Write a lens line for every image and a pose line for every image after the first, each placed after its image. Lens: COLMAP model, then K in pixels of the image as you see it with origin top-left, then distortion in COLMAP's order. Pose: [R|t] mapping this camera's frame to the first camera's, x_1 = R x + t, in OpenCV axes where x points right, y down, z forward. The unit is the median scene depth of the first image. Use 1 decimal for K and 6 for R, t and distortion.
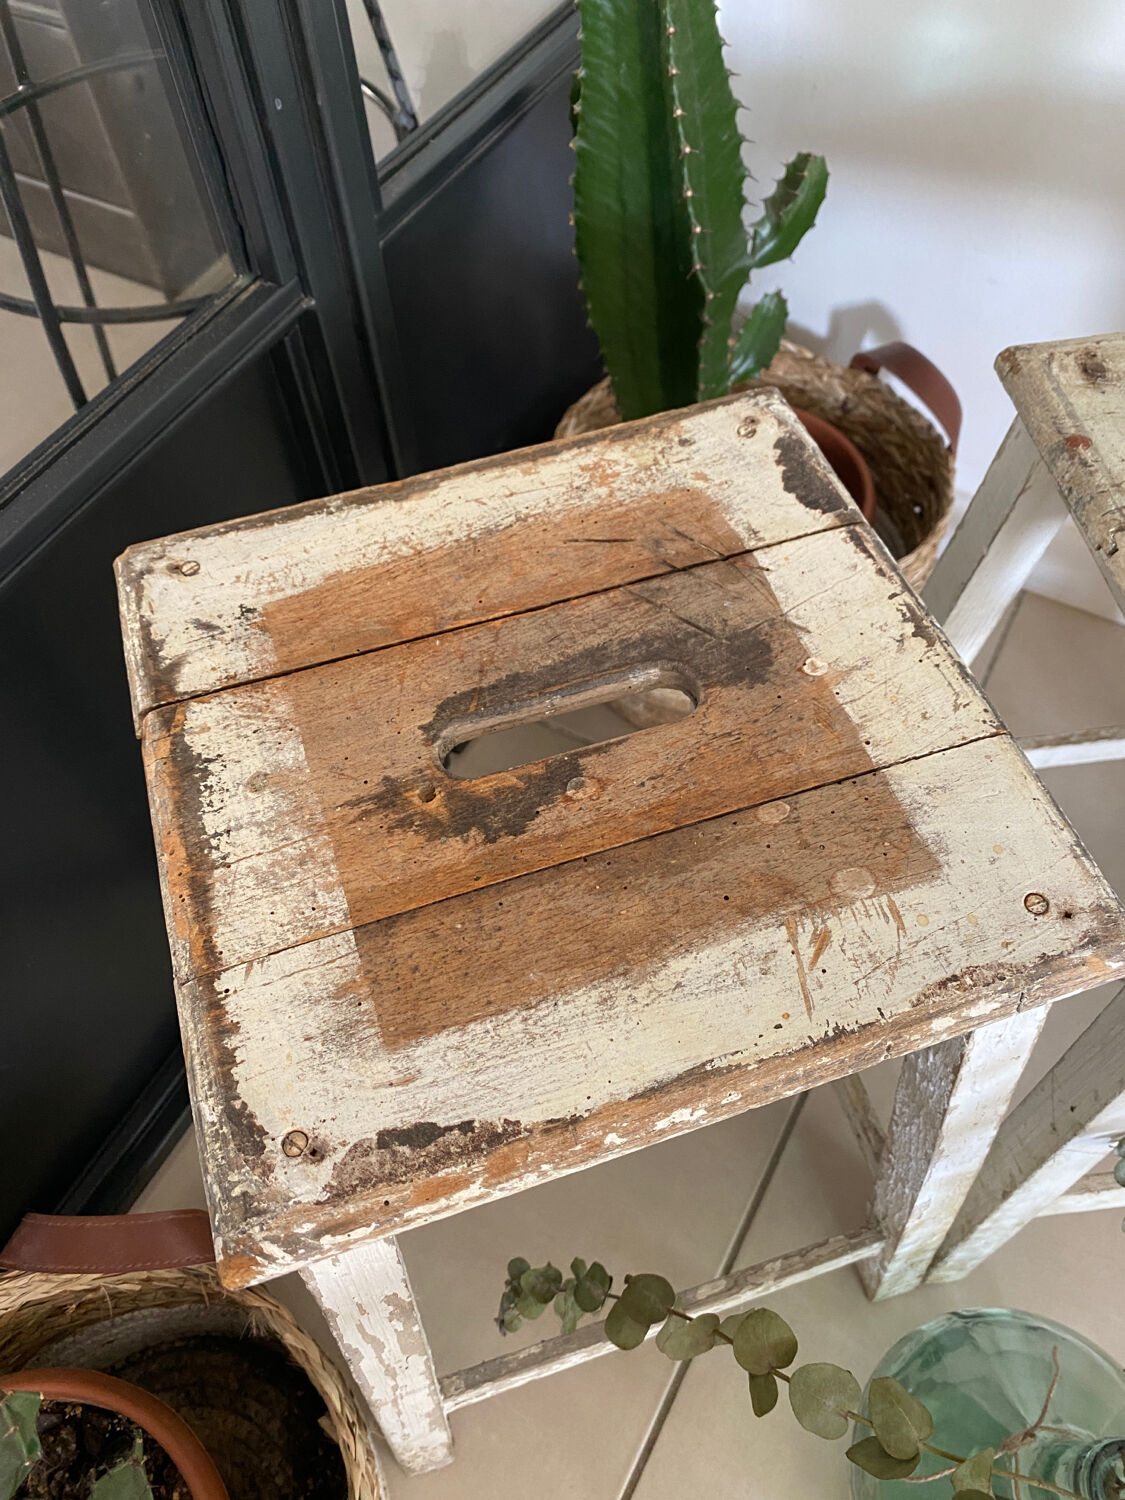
lens RADIAL K [[1141.8, 0, 556.7], [0, 1141.8, 732.0], [0, 0, 1]] dist [0.031813, -0.040262]
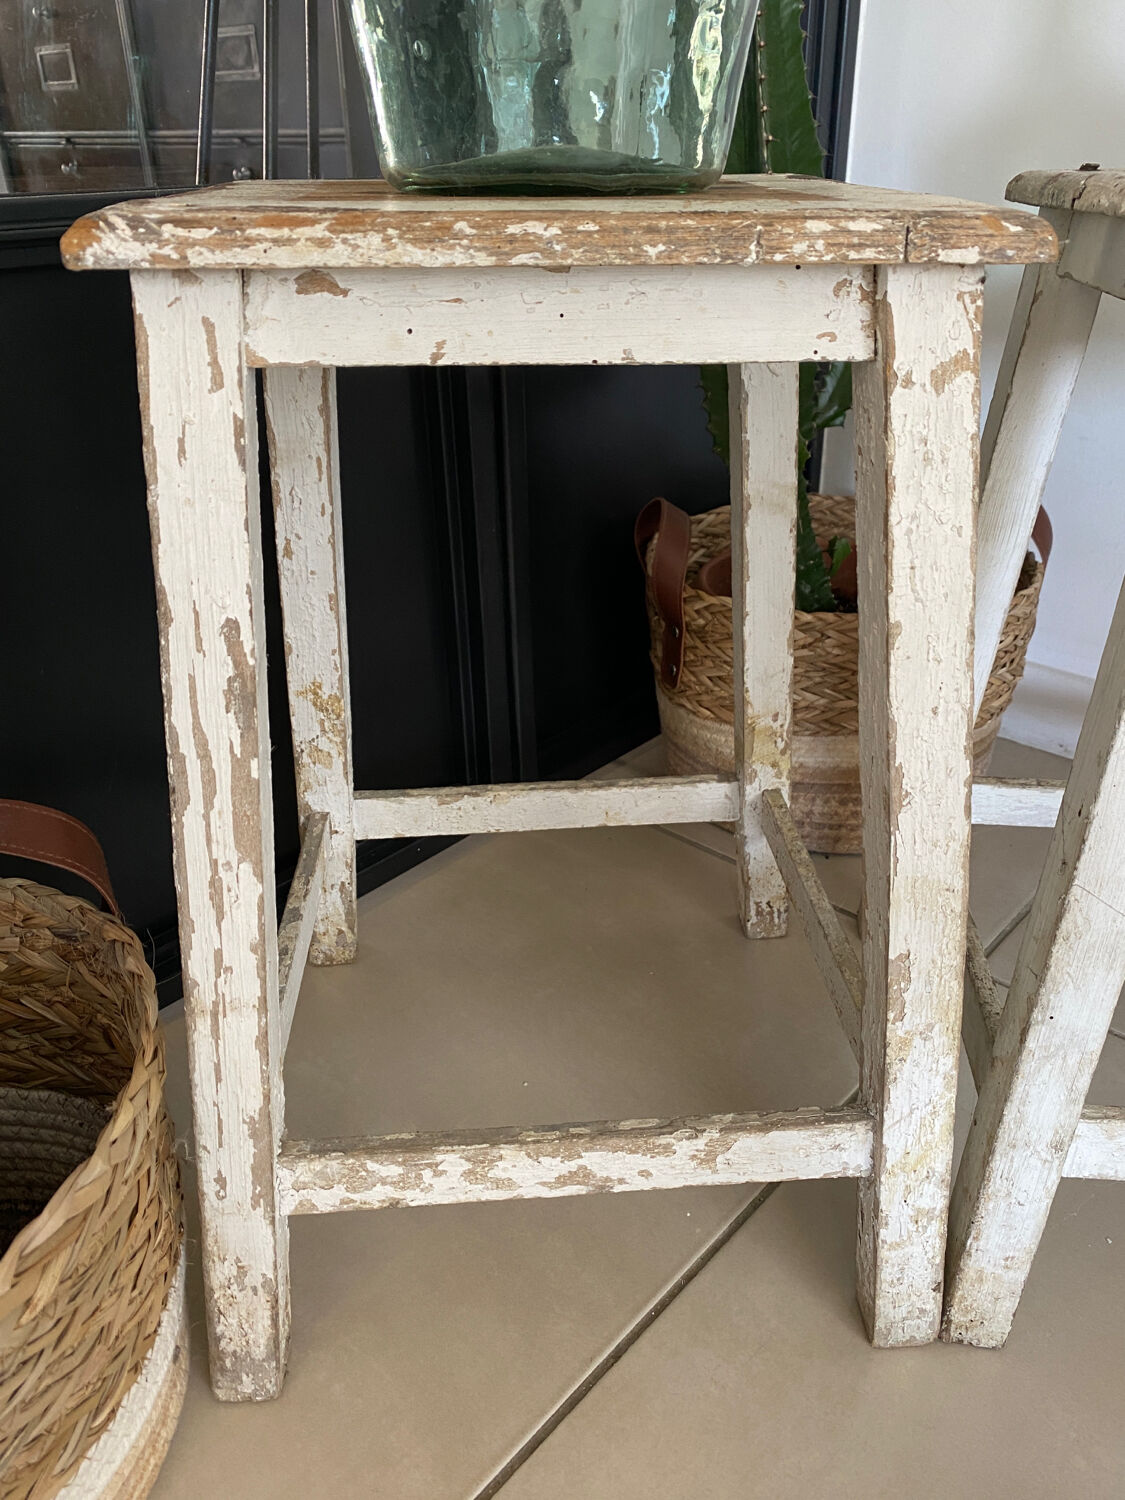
lens RADIAL K [[1141.8, 0, 566.9], [0, 1141.8, 734.0], [0, 0, 1]] dist [0.031813, -0.040262]
pose [[0.973555, 0.124403, -0.191611, 0.320115], [-0.200139, 0.868873, -0.452773, 0.976913], [0.110160, 0.479148, 0.870794, 0.281525]]
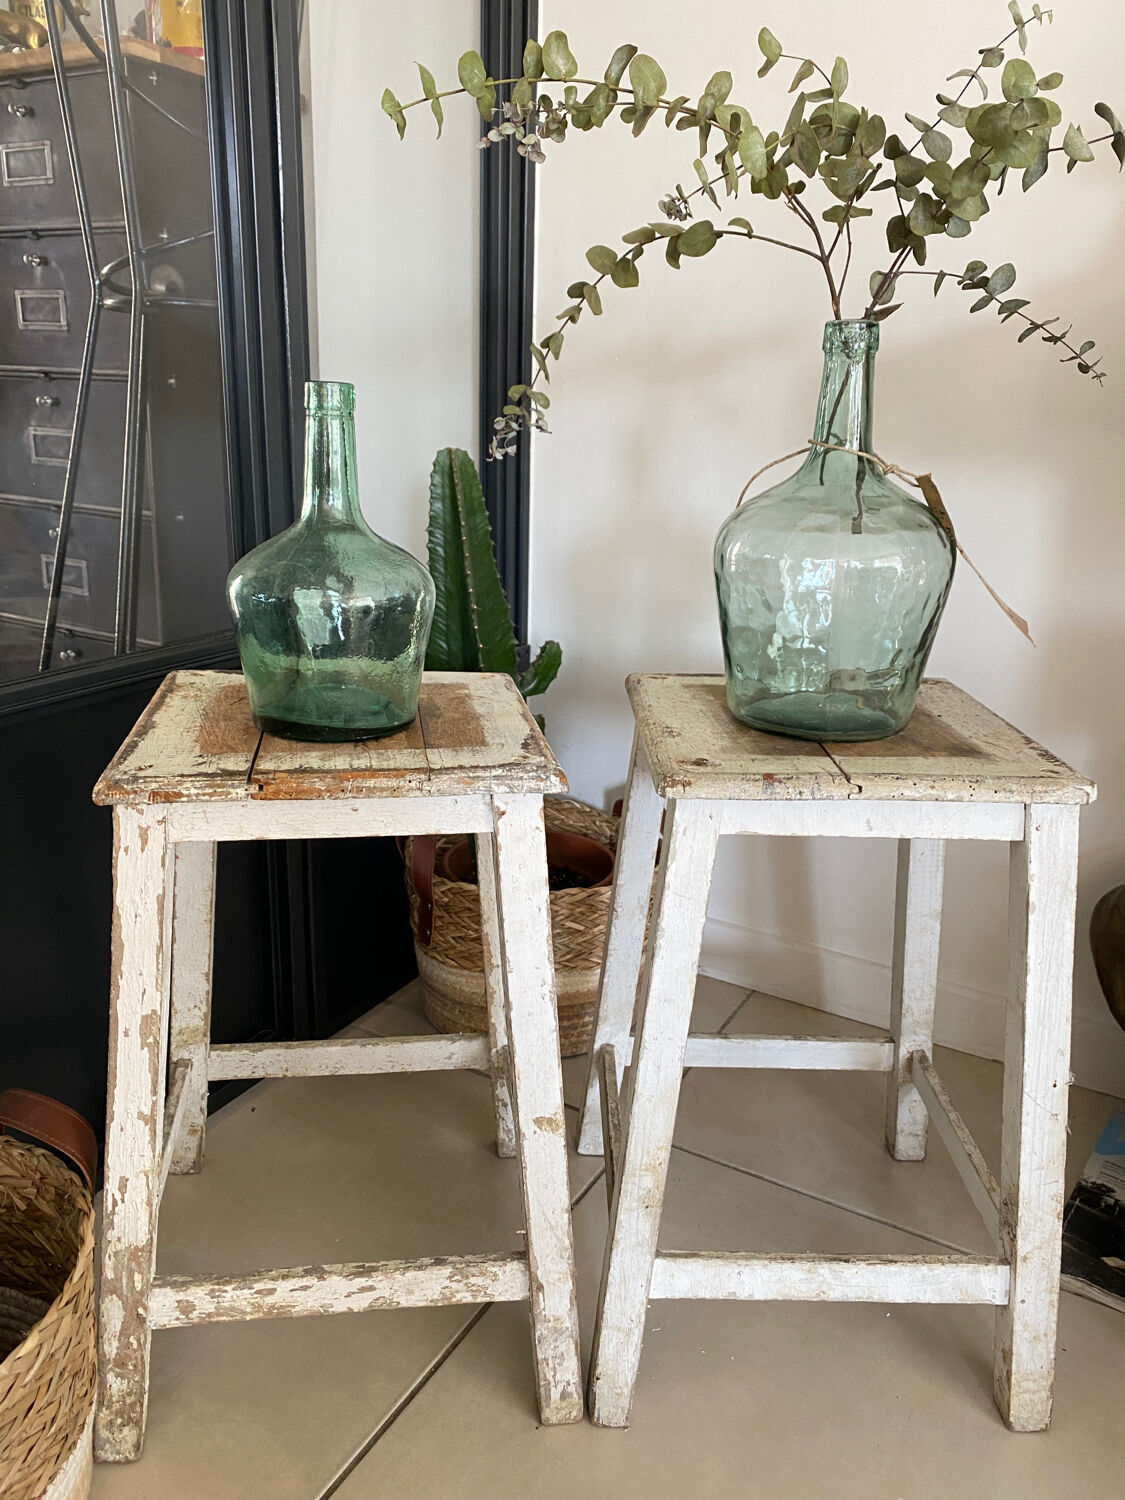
lens RADIAL K [[1141.8, 0, 571.7], [0, 1141.8, 727.0], [0, 0, 1]] dist [0.031813, -0.040262]
pose [[0.997644, 0.066328, 0.017508, 0.385486], [-0.039975, 0.769520, -0.637370, 1.381156], [-0.055748, 0.635169, 0.770359, -0.642027]]
